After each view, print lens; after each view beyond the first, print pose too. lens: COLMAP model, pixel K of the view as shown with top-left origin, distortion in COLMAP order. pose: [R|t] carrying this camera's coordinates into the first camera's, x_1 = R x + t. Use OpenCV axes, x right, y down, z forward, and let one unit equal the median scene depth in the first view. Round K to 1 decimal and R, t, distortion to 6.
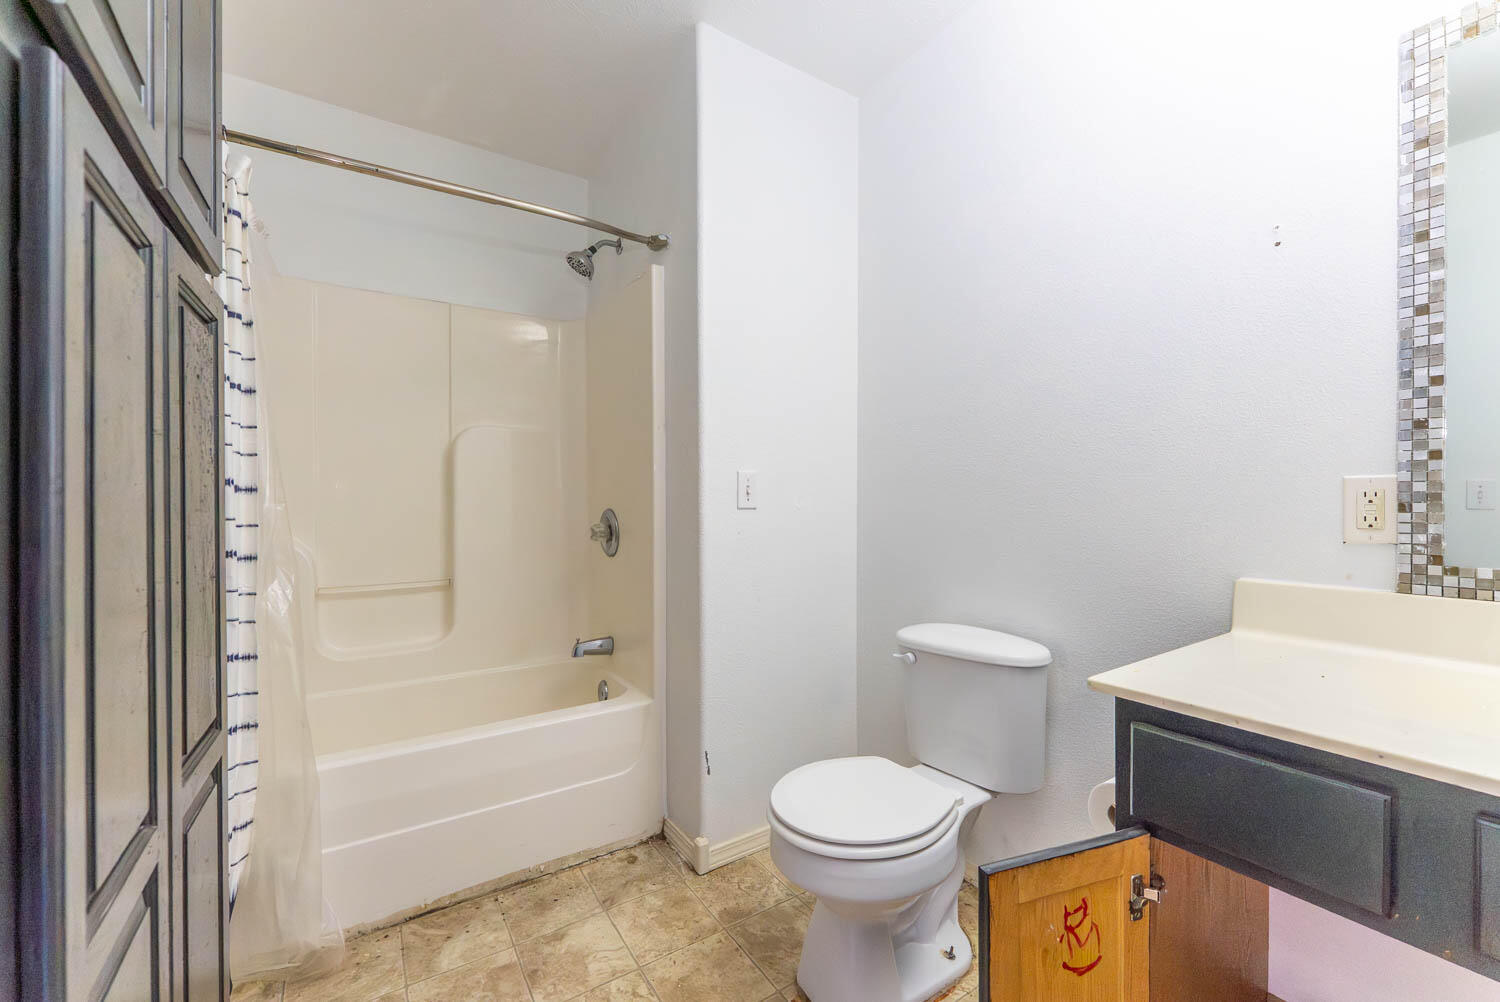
lens RADIAL K [[601.1, 0, 747.1], [0, 601.1, 503.9], [0, 0, 1]] dist [-0.001852, -0.000122]
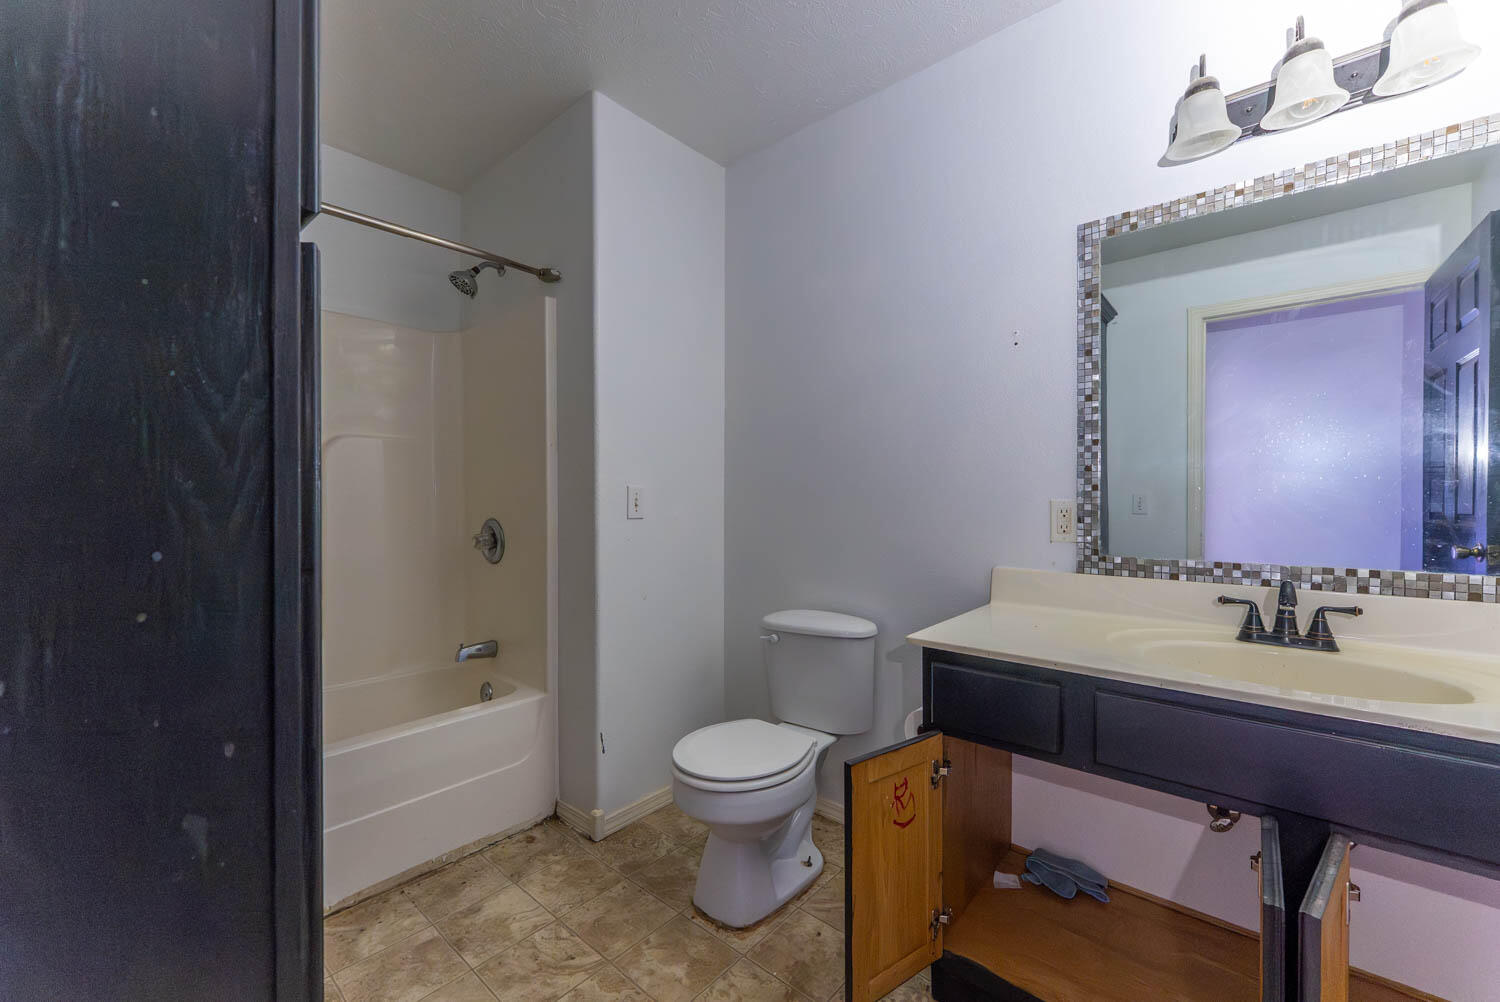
lens RADIAL K [[601.1, 0, 748.6], [0, 601.1, 502.3], [0, 0, 1]] dist [-0.001852, -0.000122]
pose [[0.960937, -0.000459, 0.276768, -0.138569], [0.001033, 0.999998, -0.001929, -0.026202], [-0.276767, 0.002140, 0.960935, -0.204390]]
